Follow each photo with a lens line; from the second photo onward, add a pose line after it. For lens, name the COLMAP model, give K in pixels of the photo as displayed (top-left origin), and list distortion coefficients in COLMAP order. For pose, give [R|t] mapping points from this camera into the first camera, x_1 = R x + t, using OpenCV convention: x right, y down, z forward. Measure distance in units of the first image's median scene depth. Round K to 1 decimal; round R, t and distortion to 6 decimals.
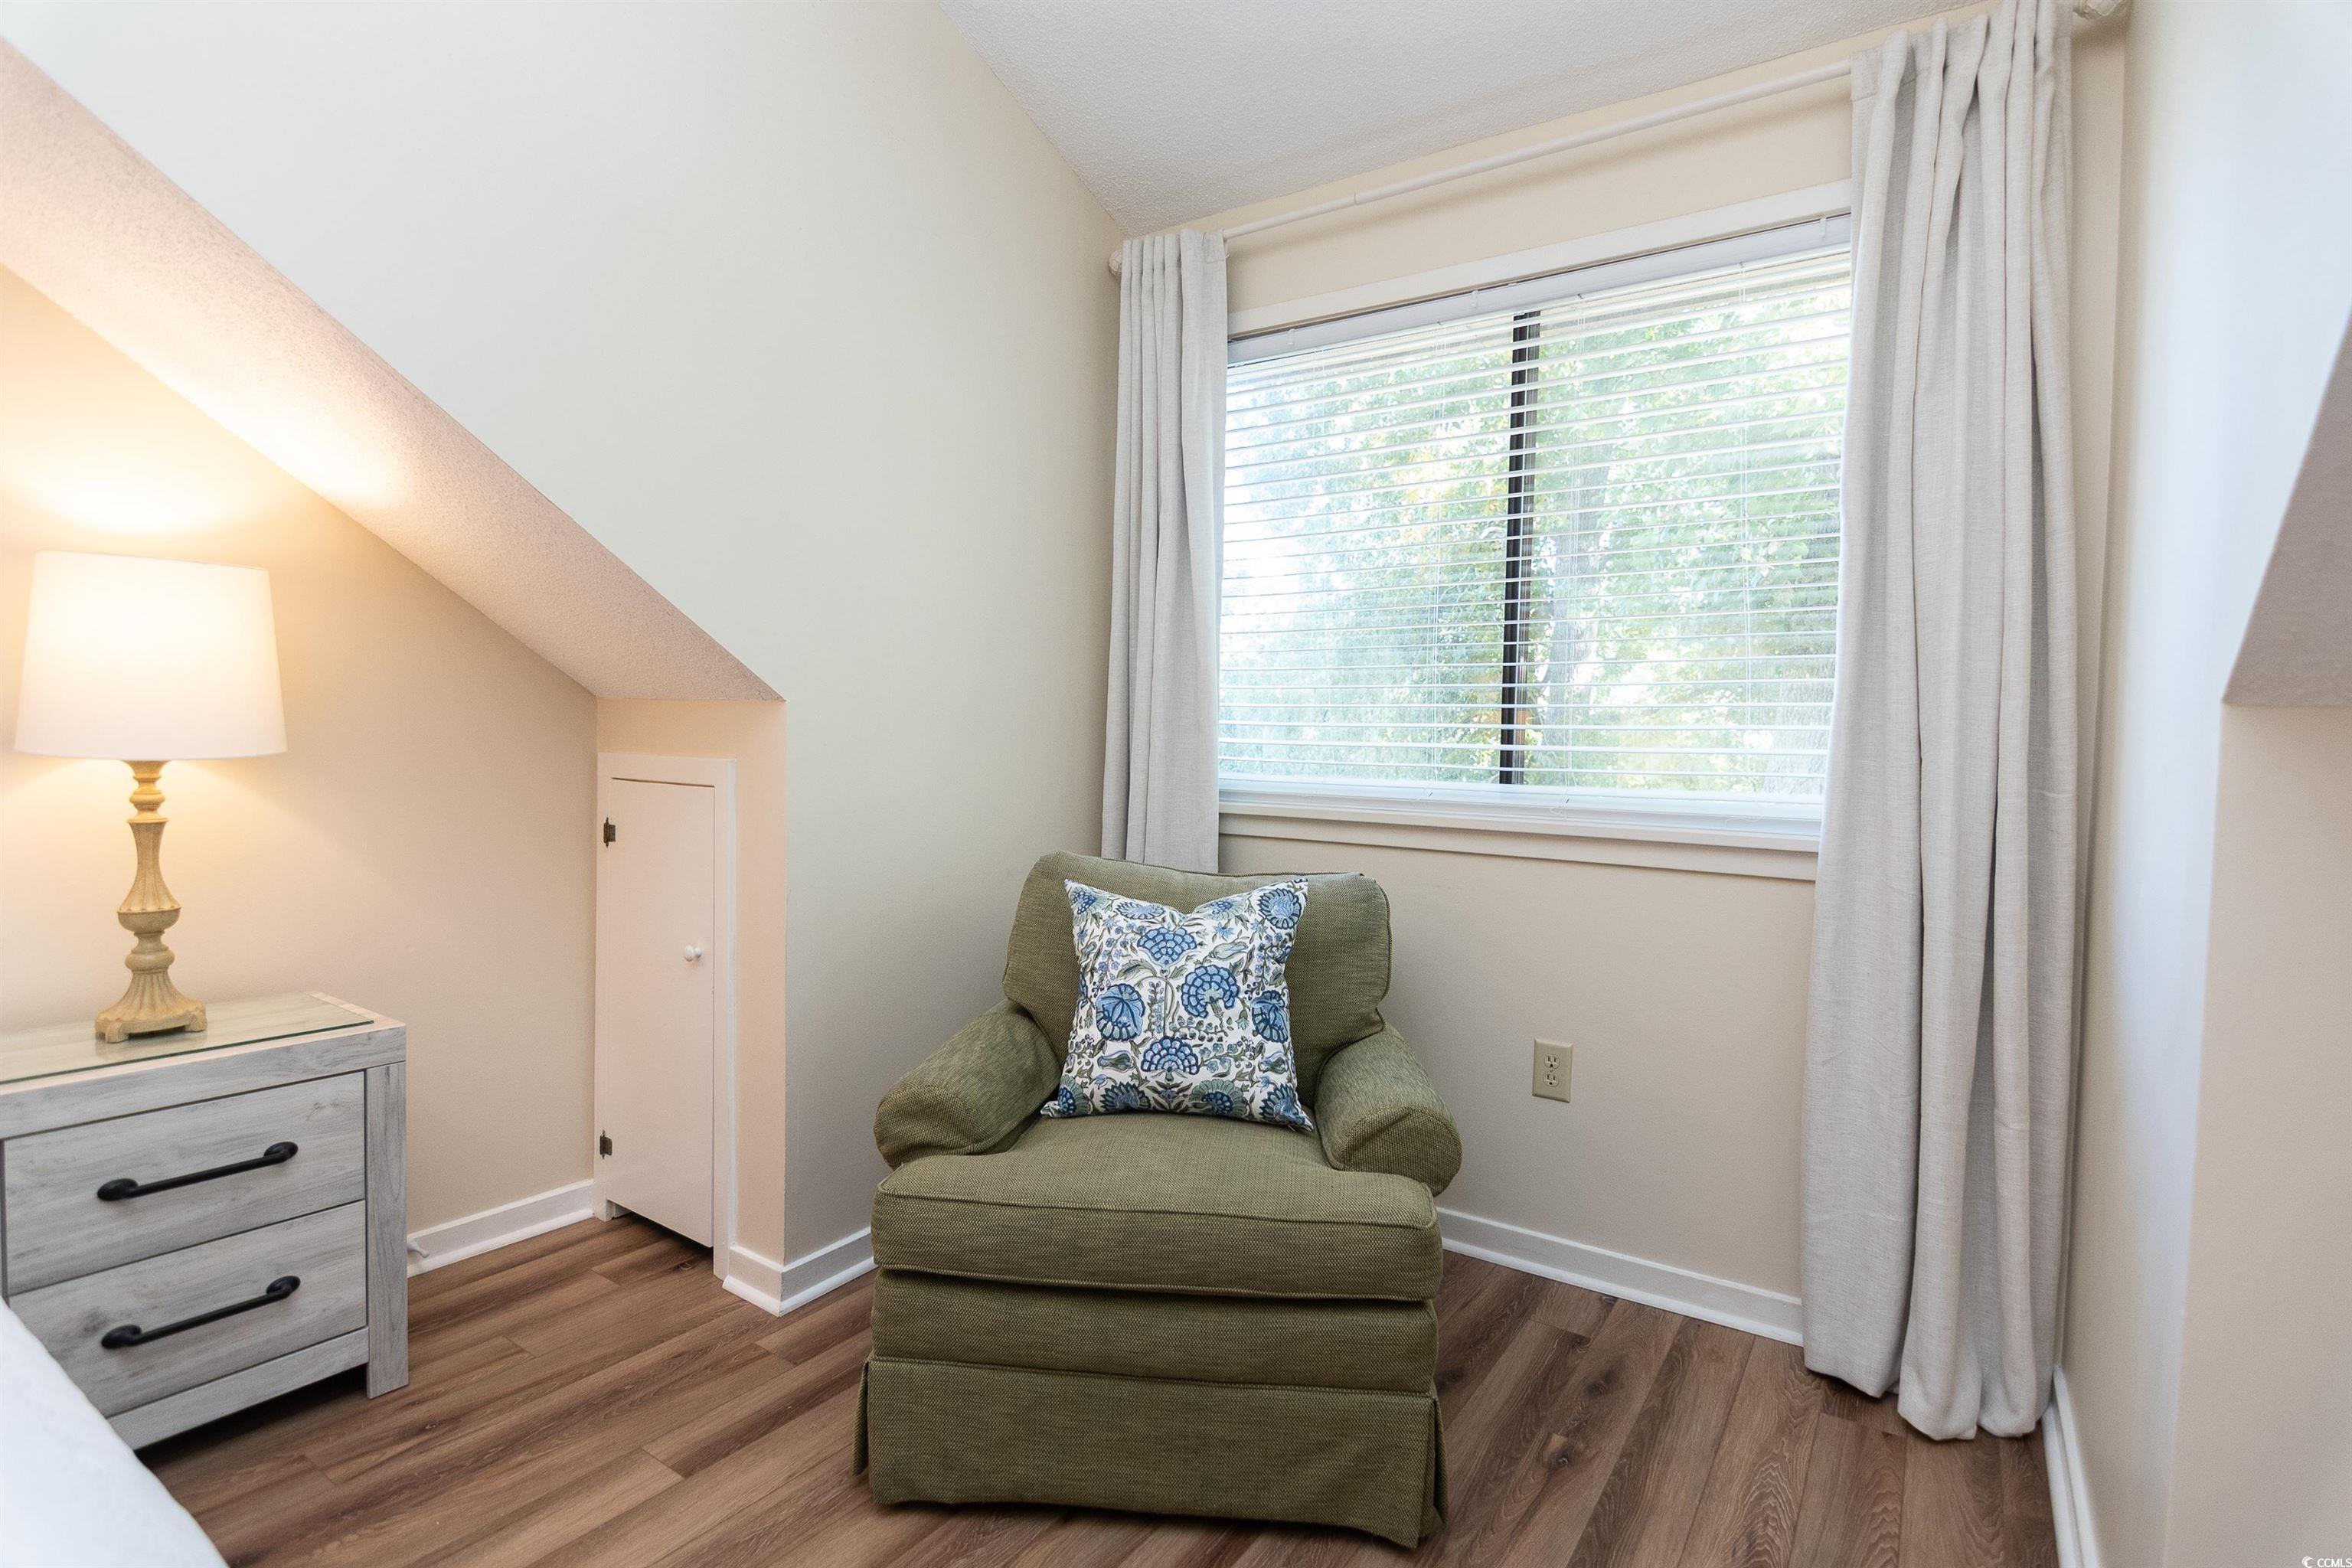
lens RADIAL K [[1141.4, 0, 1176.0], [0, 1141.4, 784.0], [0, 0, 1]] dist [-0.023972, -0.000649]
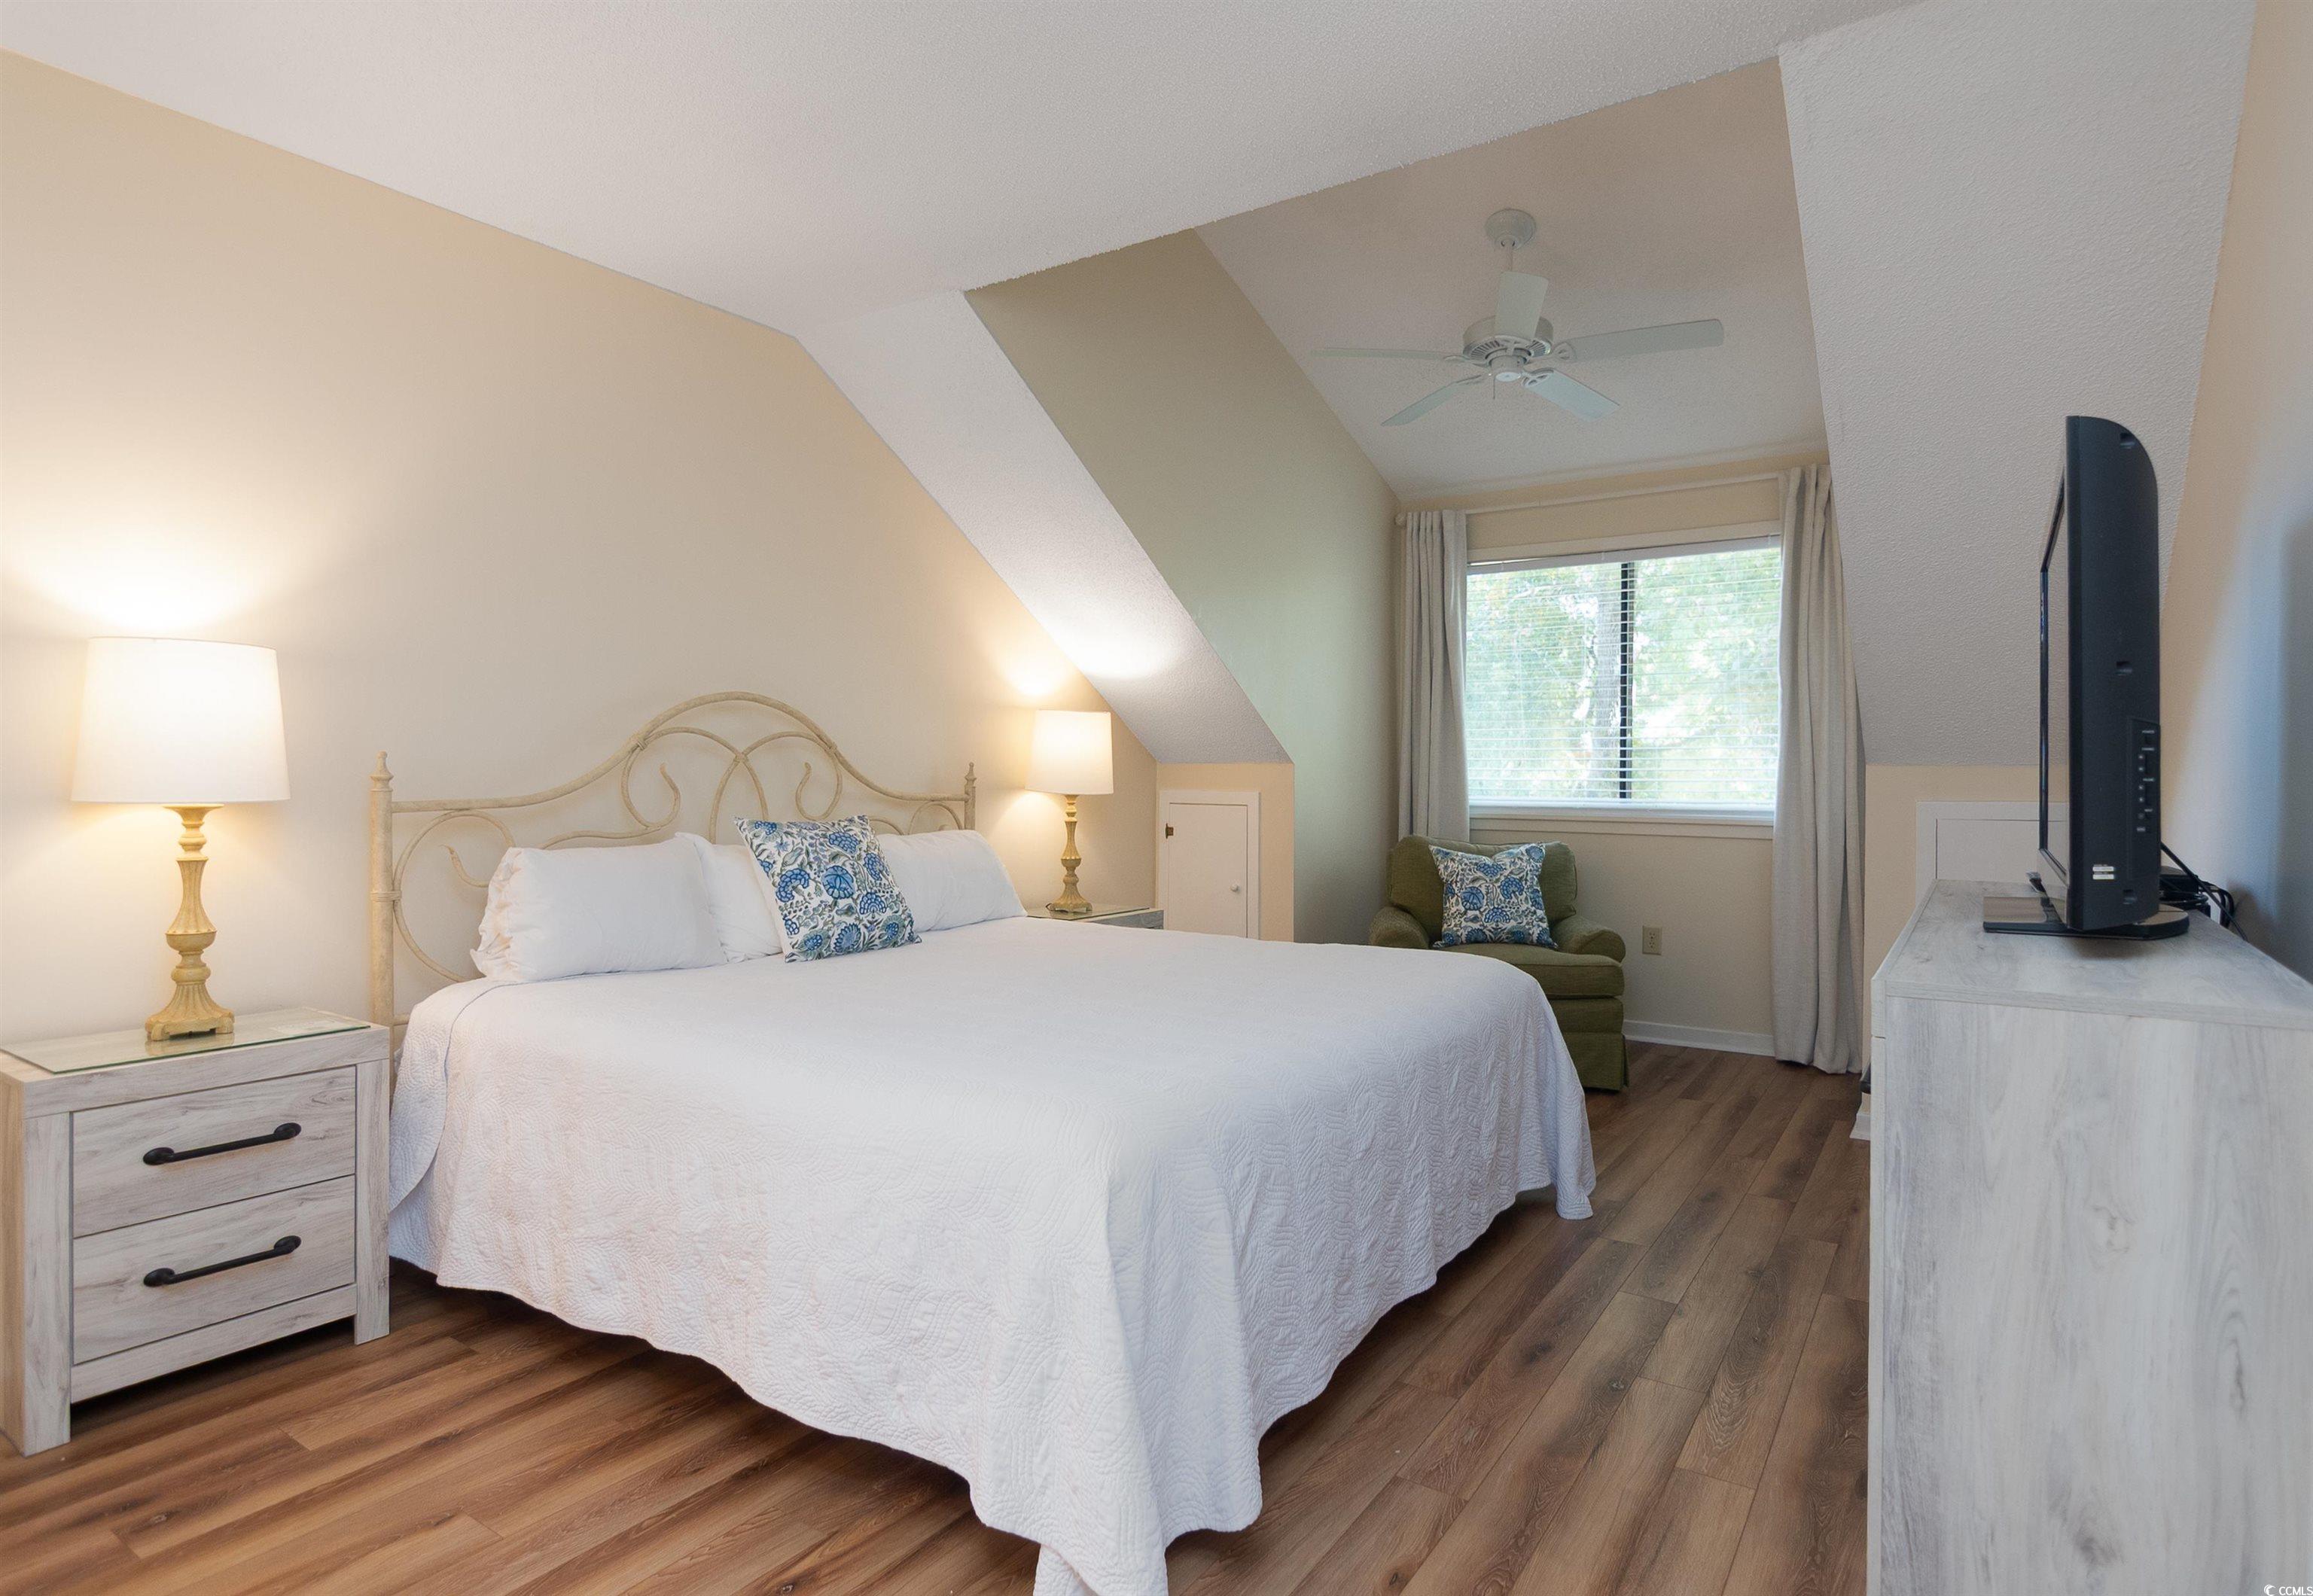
lens RADIAL K [[1219.0, 0, 1198.8], [0, 1219.0, 777.3], [0, 0, 1]] dist [-0.014317, -0.000244]
pose [[0.999673, -0.015980, 0.019955, -0.645504], [0.016605, 0.999365, -0.031534, 0.023633], [-0.019438, 0.031855, 0.999303, -1.453029]]
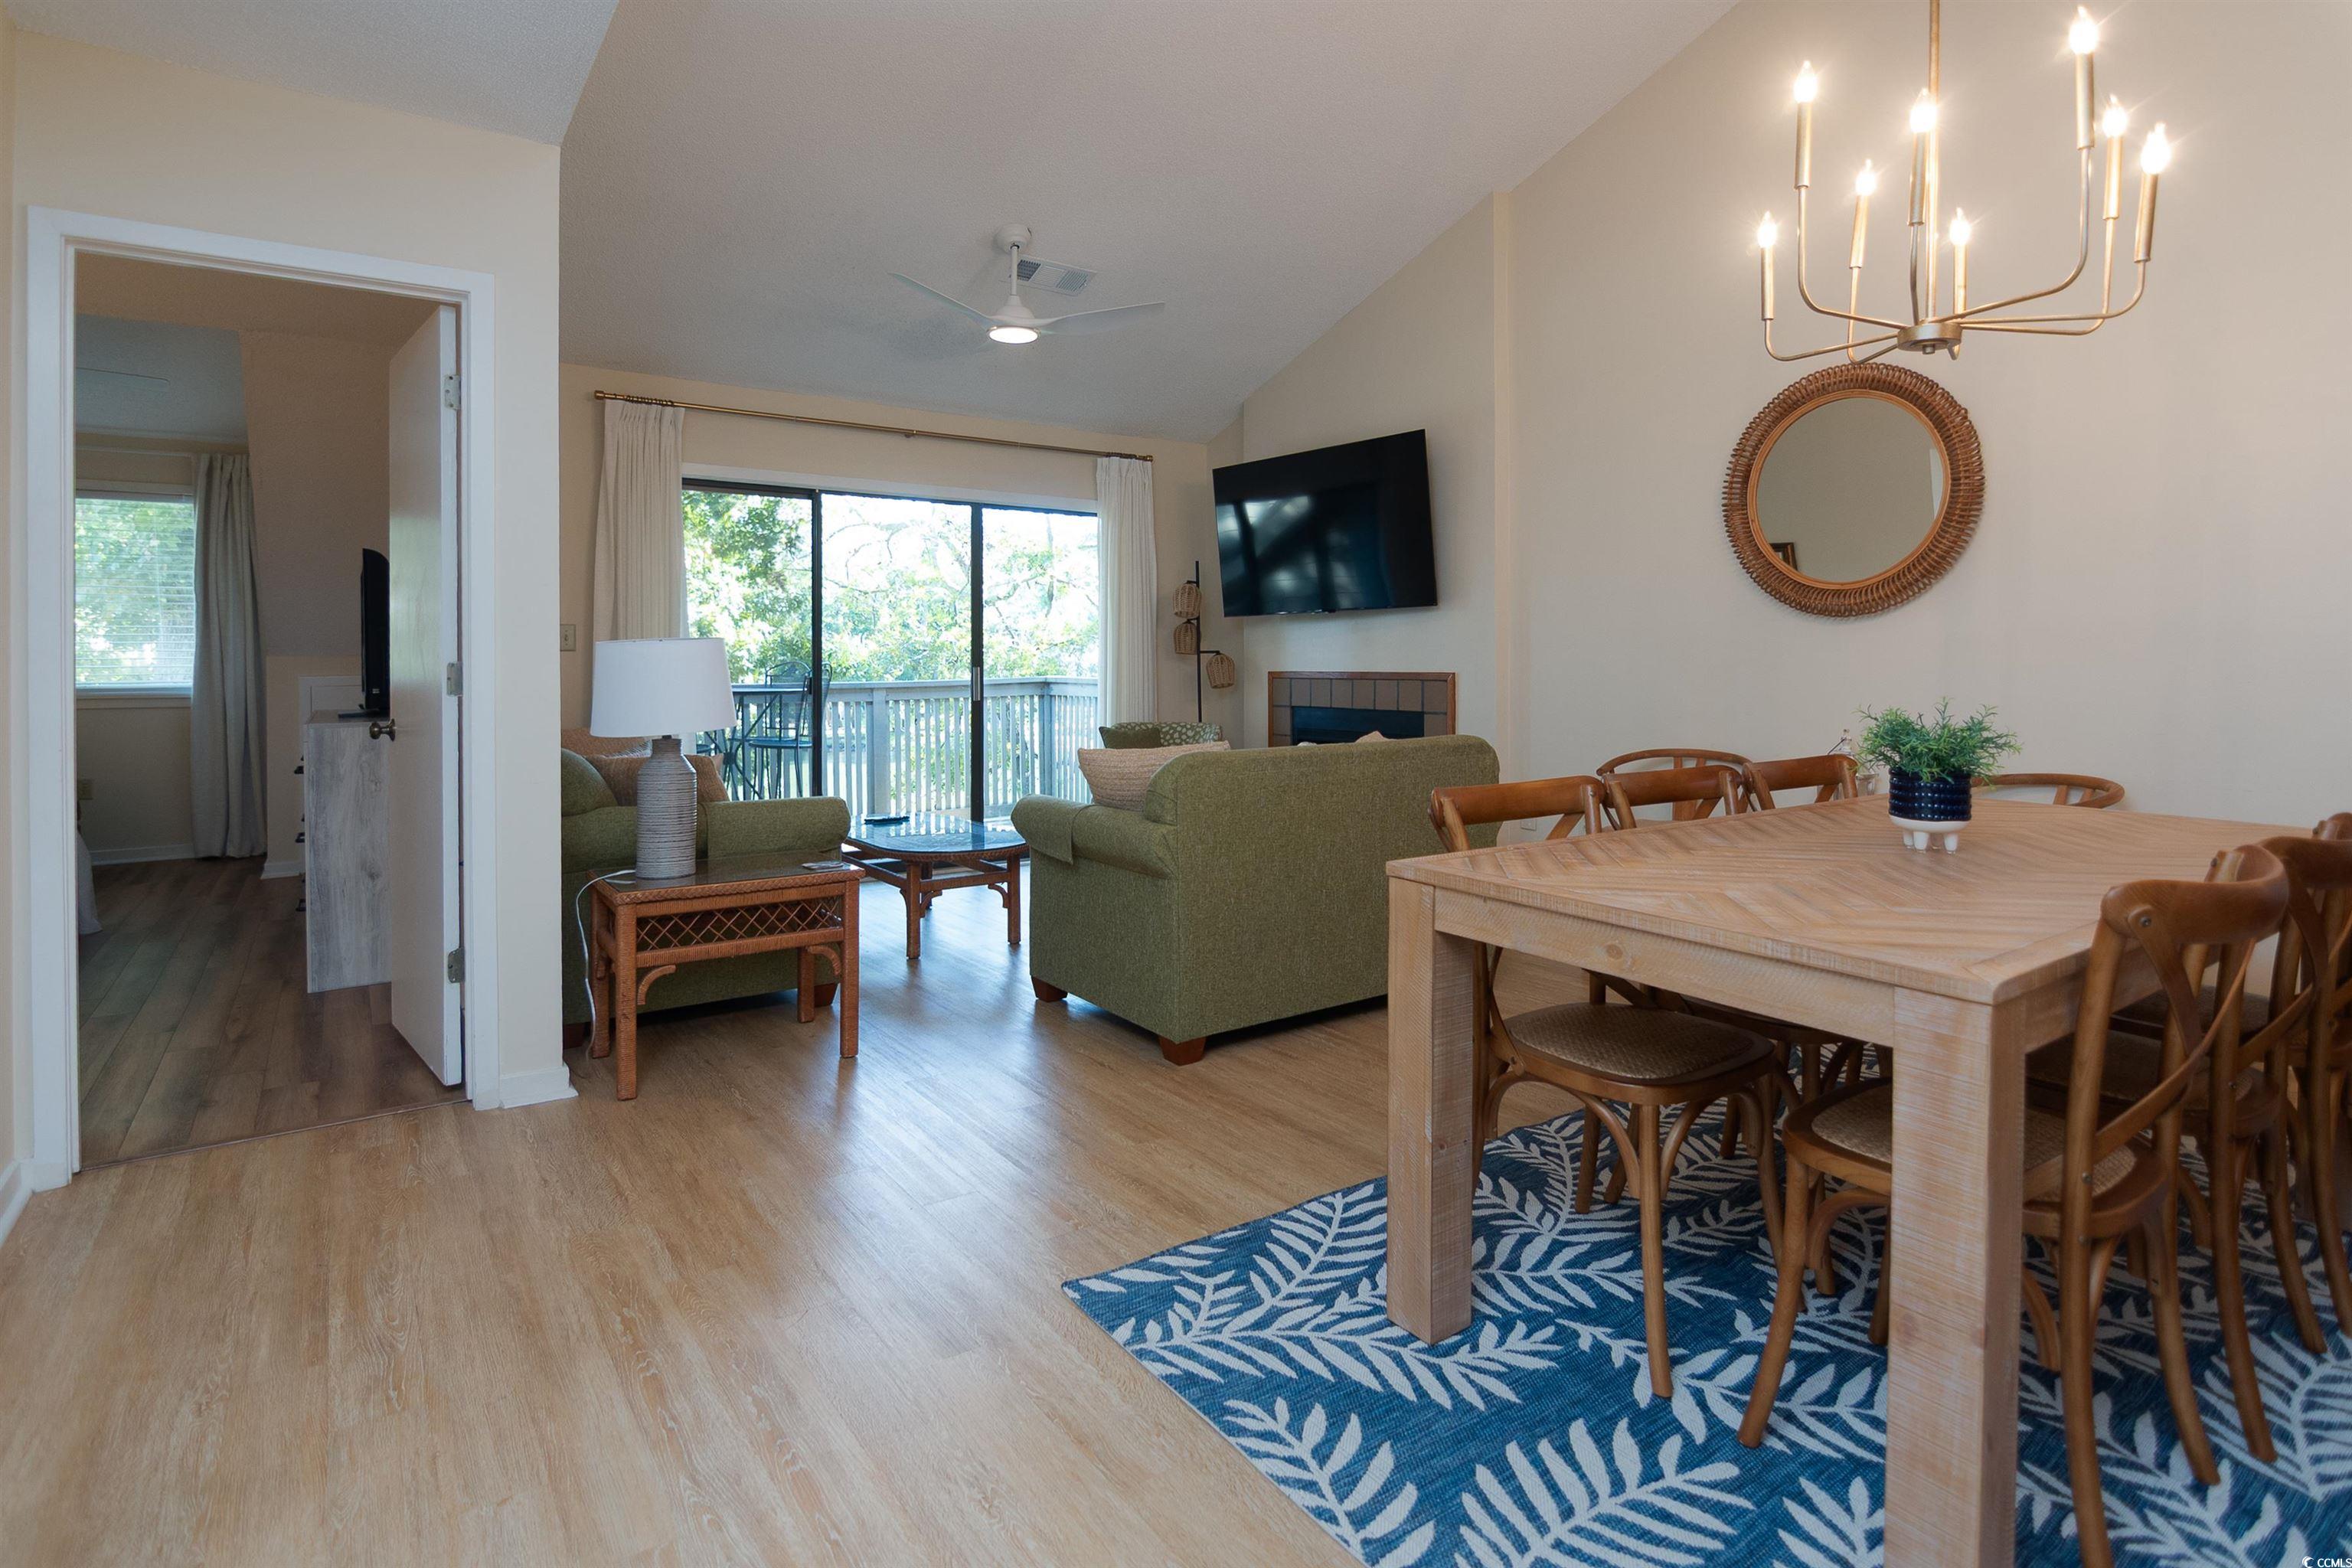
lens RADIAL K [[1208.0, 0, 1165.5], [0, 1208.0, 668.6], [0, 0, 1]] dist [-0.004103, -0.003812]
pose [[0.366372, -0.029271, 0.930008, -1.698298], [0.043974, 0.998933, 0.014117, 0.057601], [-0.929429, 0.035724, 0.367269, -3.017310]]
